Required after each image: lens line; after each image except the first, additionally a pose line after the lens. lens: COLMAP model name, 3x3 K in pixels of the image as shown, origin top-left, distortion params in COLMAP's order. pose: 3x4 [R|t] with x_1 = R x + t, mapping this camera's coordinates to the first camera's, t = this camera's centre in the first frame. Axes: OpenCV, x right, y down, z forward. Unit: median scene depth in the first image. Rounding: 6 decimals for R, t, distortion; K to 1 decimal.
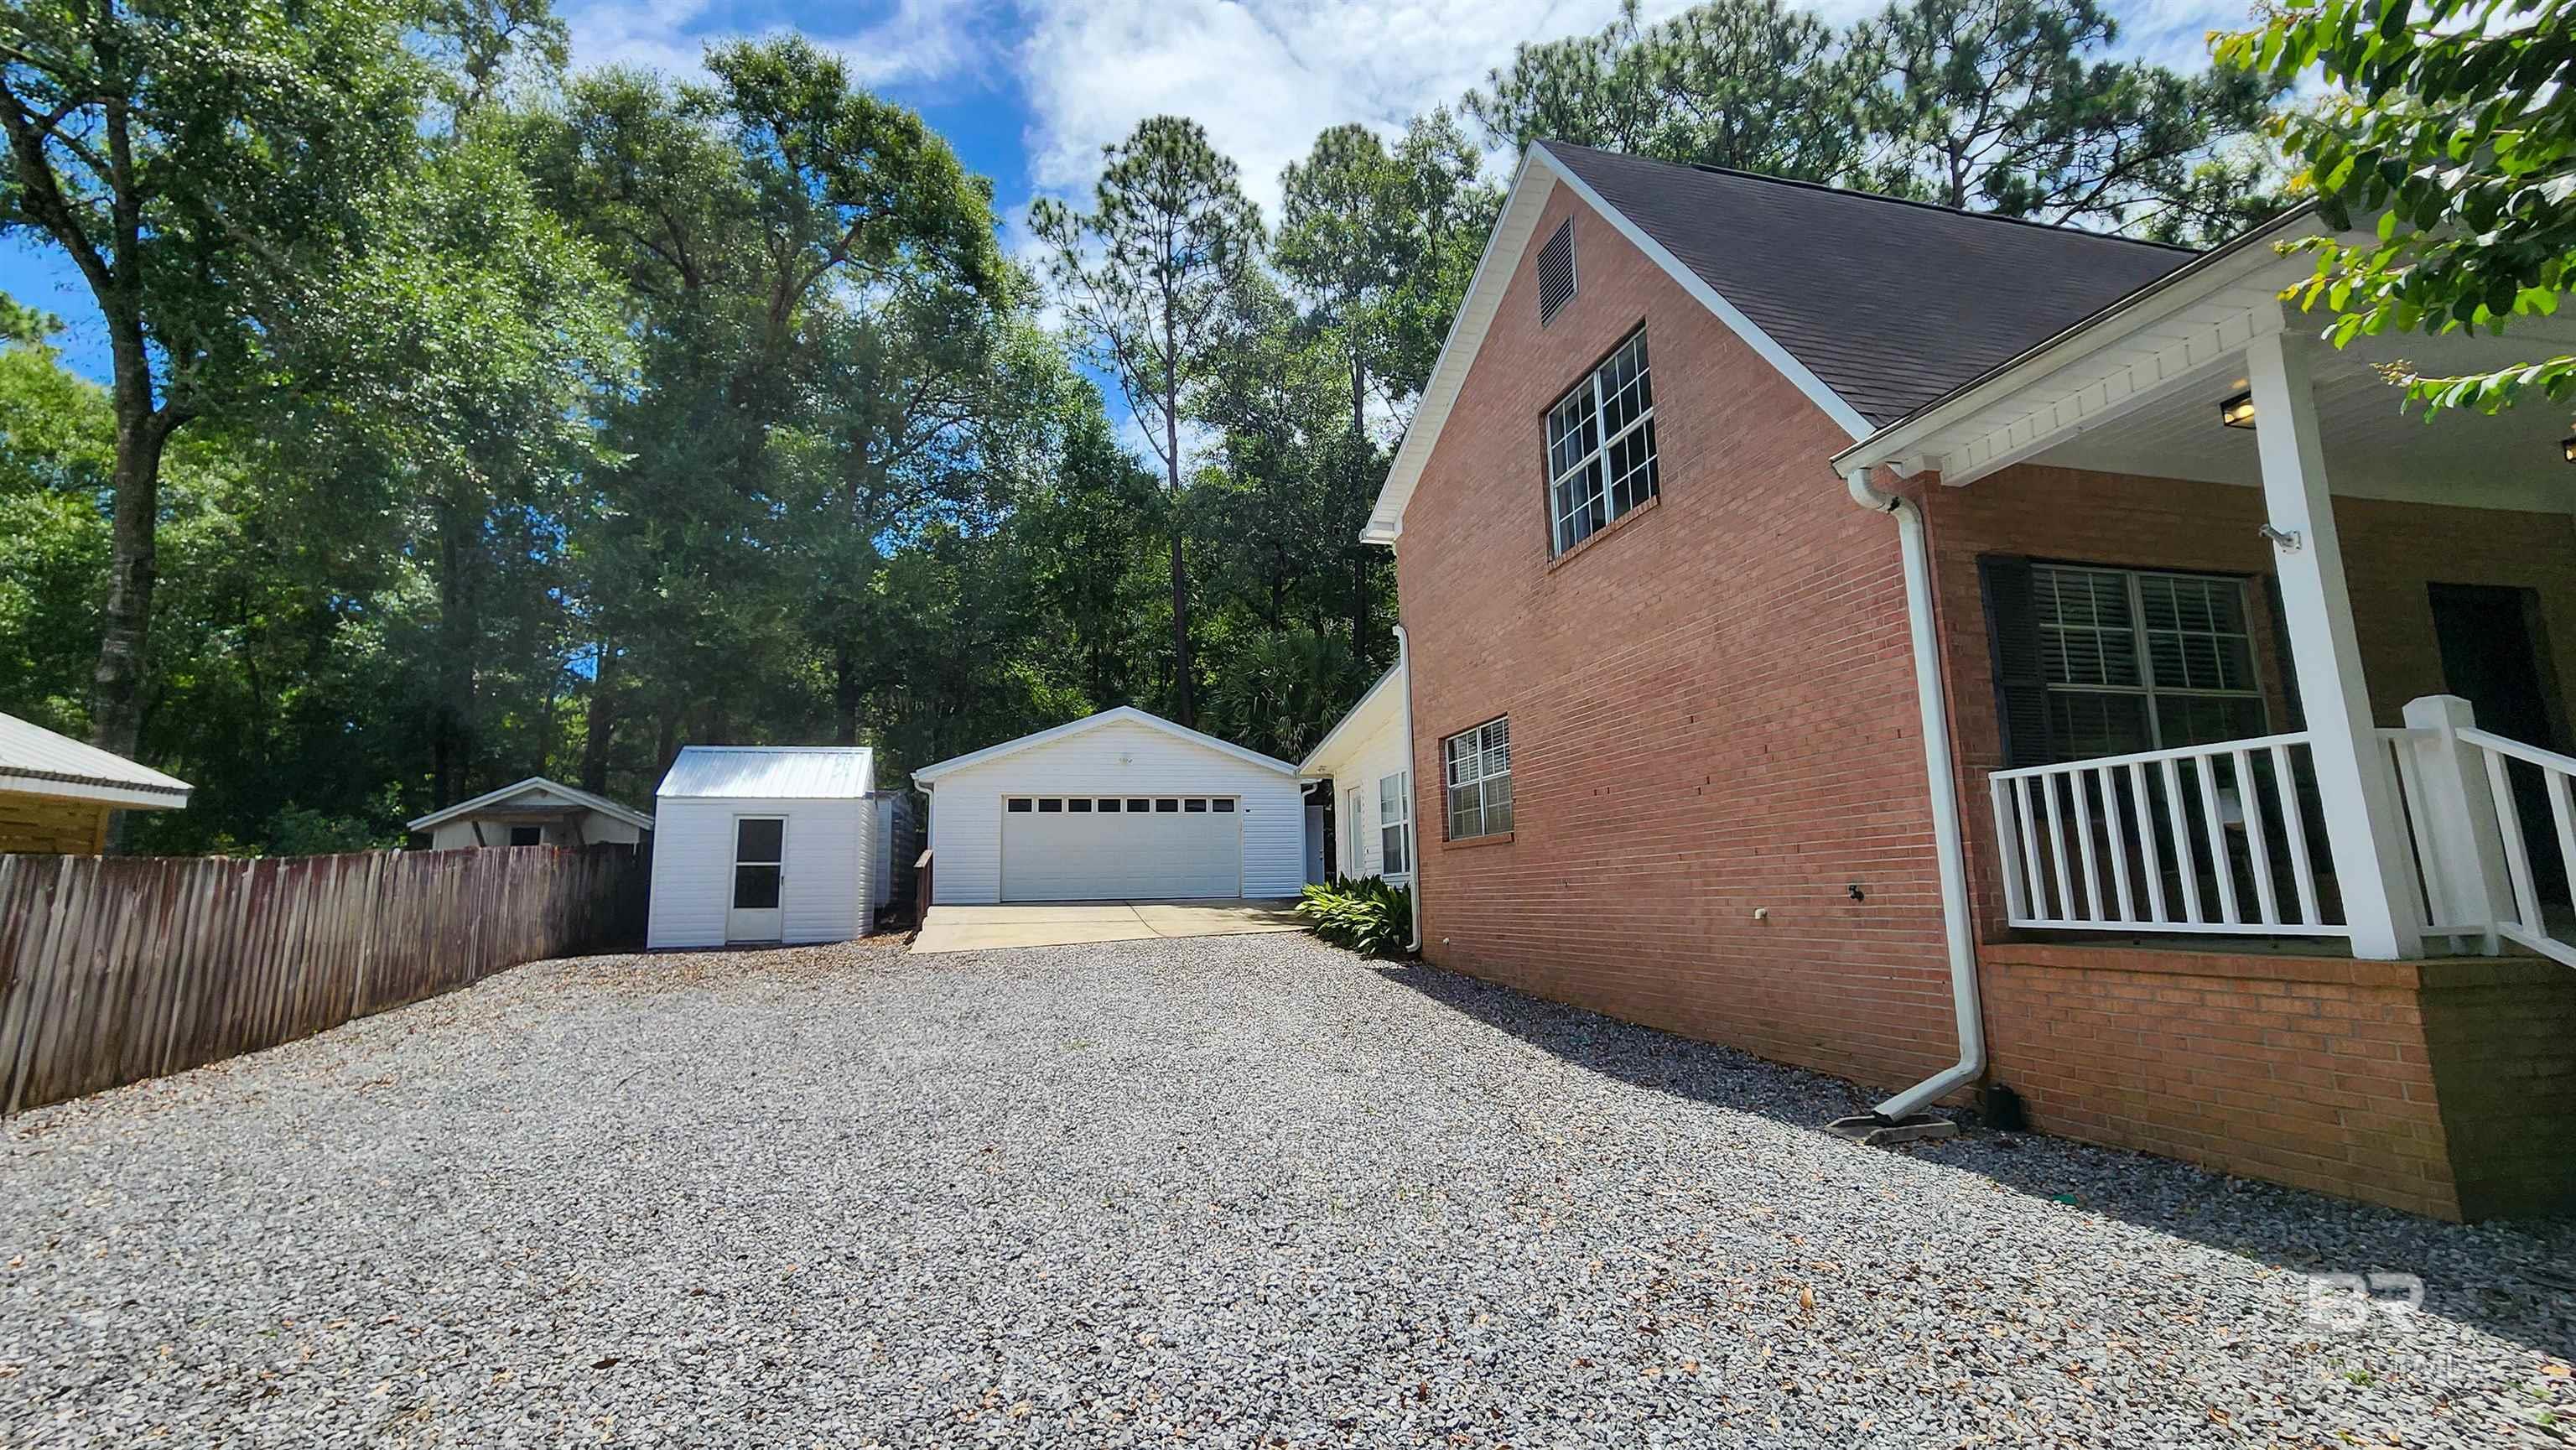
lens RADIAL K [[1070.1, 0, 1274.9], [0, 1070.1, 728.2], [0, 0, 1]] dist [-0.006686, 0.000010]
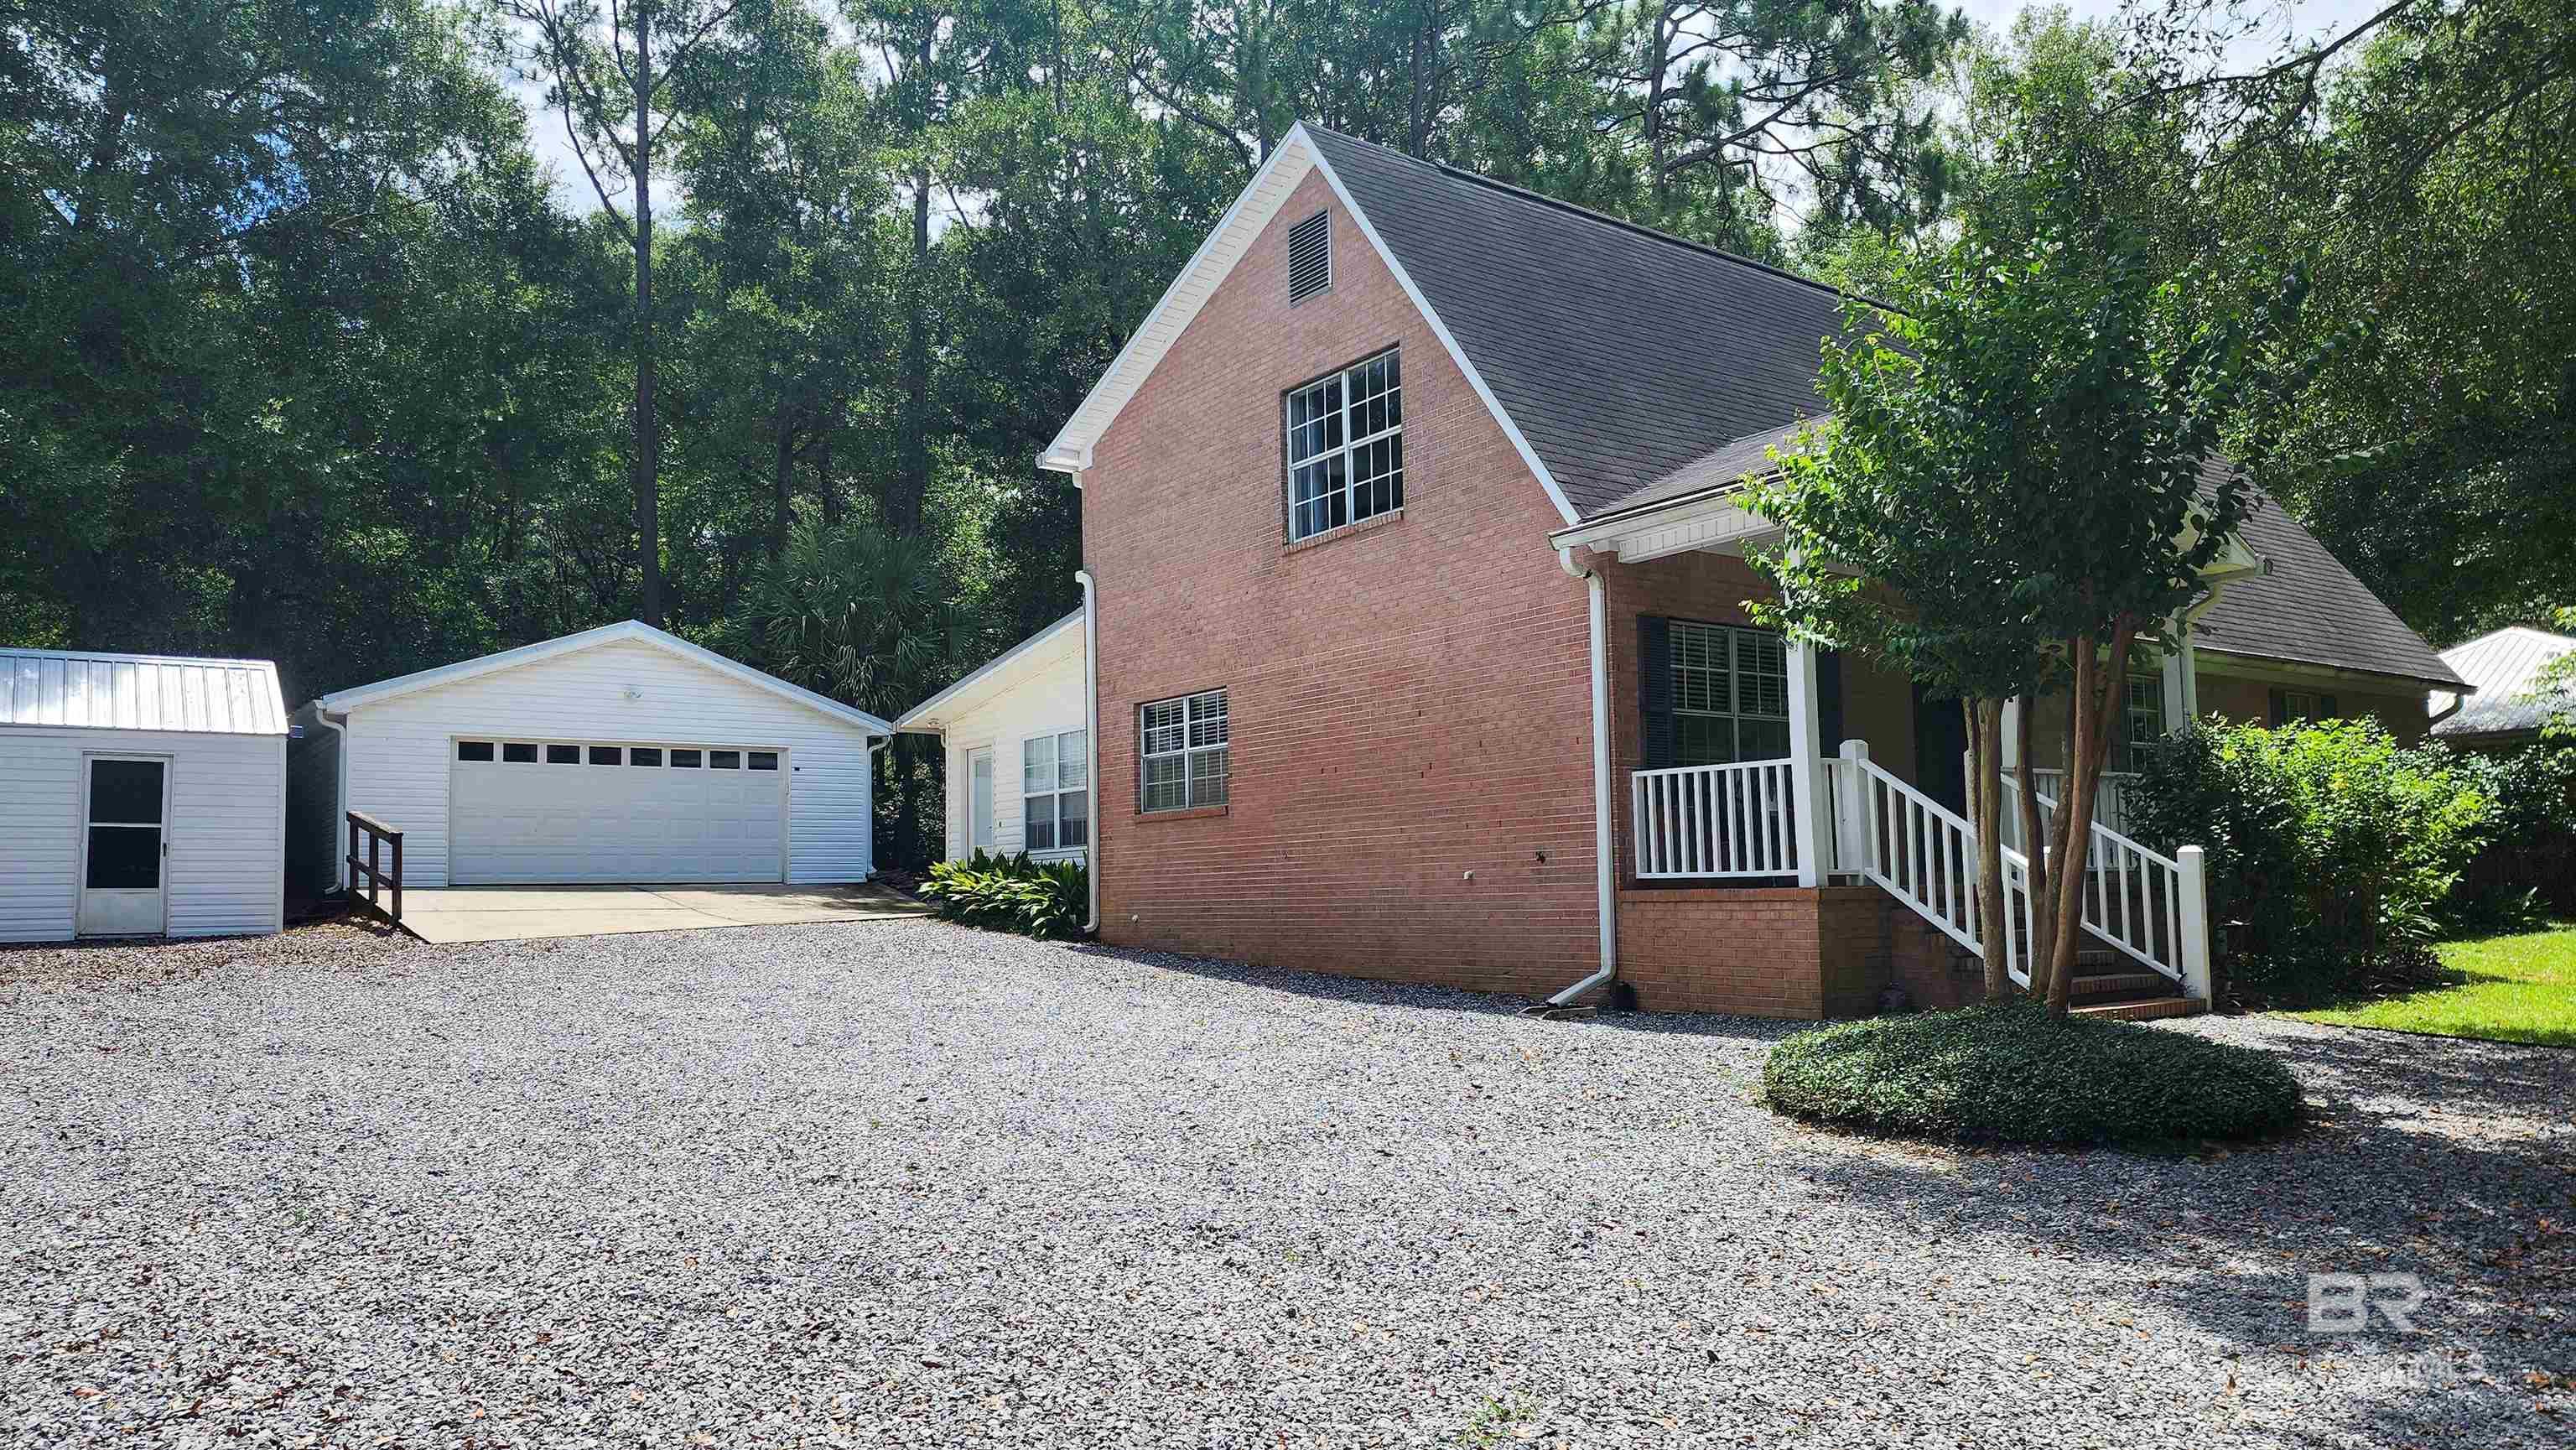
lens RADIAL K [[1754.5, 0, 1284.2], [0, 1754.5, 767.9], [0, 0, 1]] dist [0.017375, -0.002678]
pose [[0.924545, 0.032491, 0.379685, -0.286737], [-0.061055, 0.996117, 0.063430, -0.036909], [-0.376150, -0.081826, 0.922939, -0.435604]]
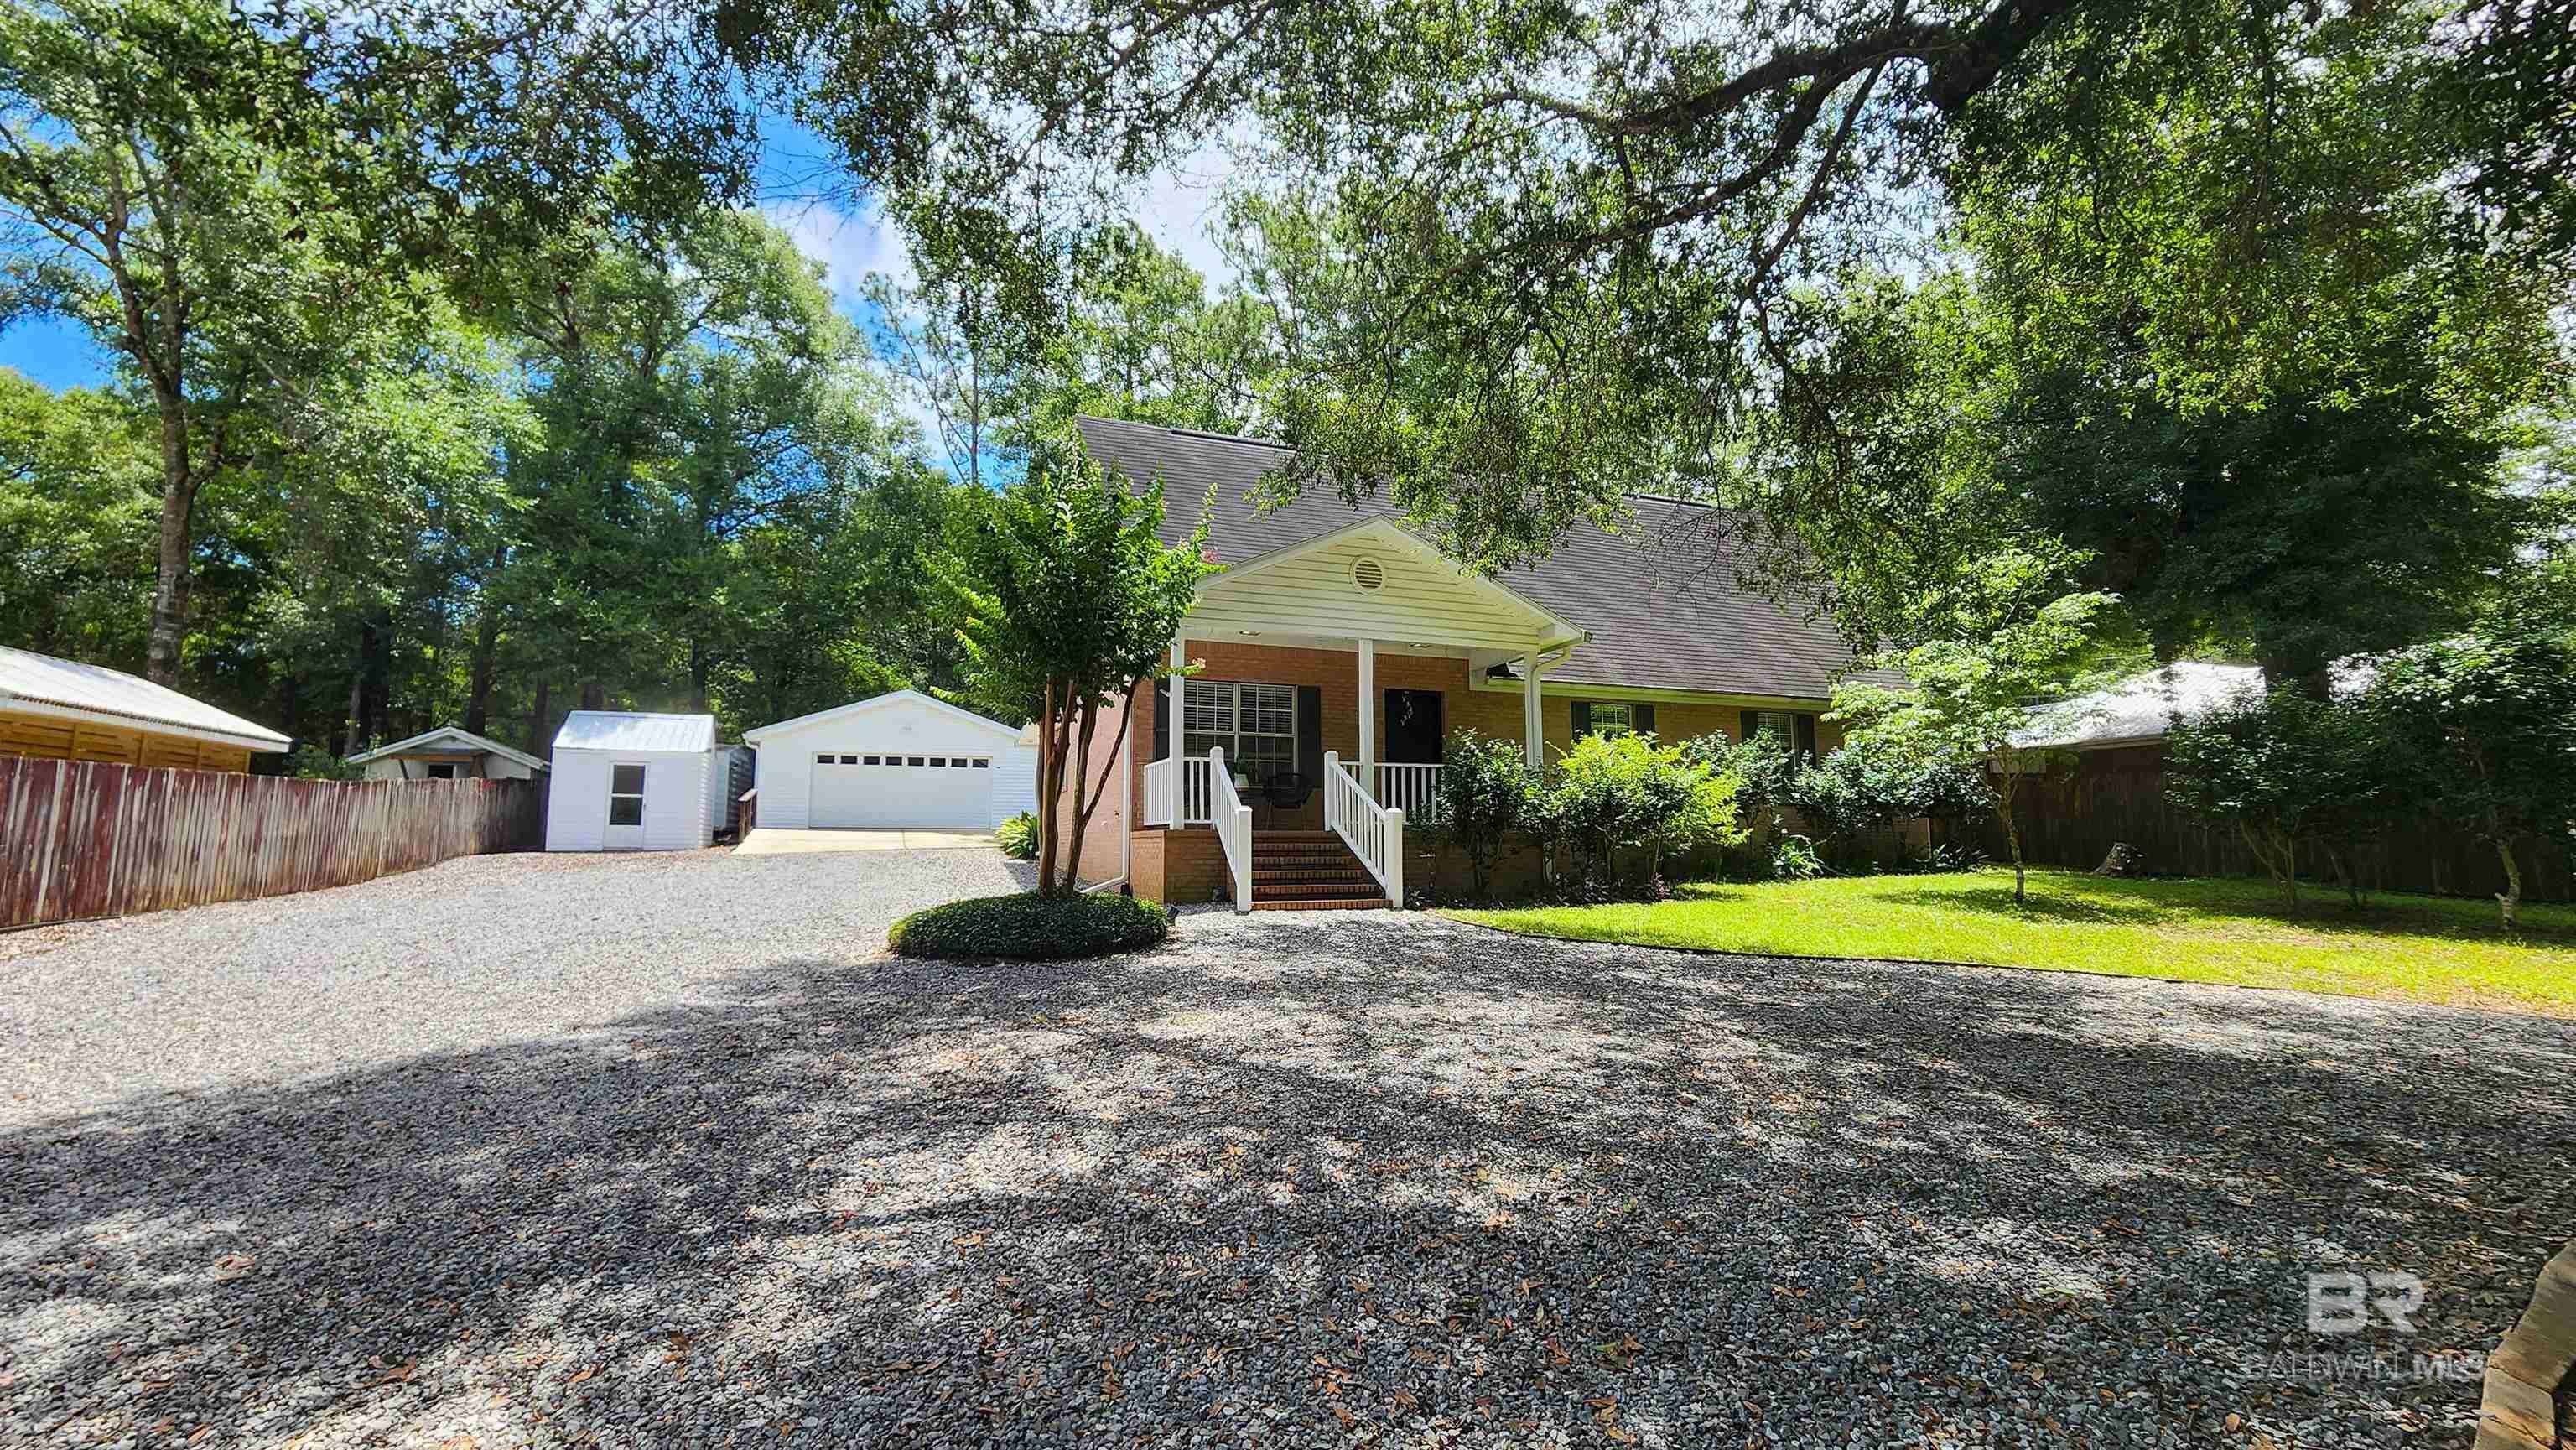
lens RADIAL K [[1077.9, 0, 1280.9], [0, 1077.9, 725.1], [0, 0, 1]] dist [0.000177, 0.000166]
pose [[0.993903, 0.033315, 0.105103, 0.309139], [-0.037319, 0.998642, 0.036356, -0.069610], [-0.103749, -0.040056, 0.993797, -0.693852]]
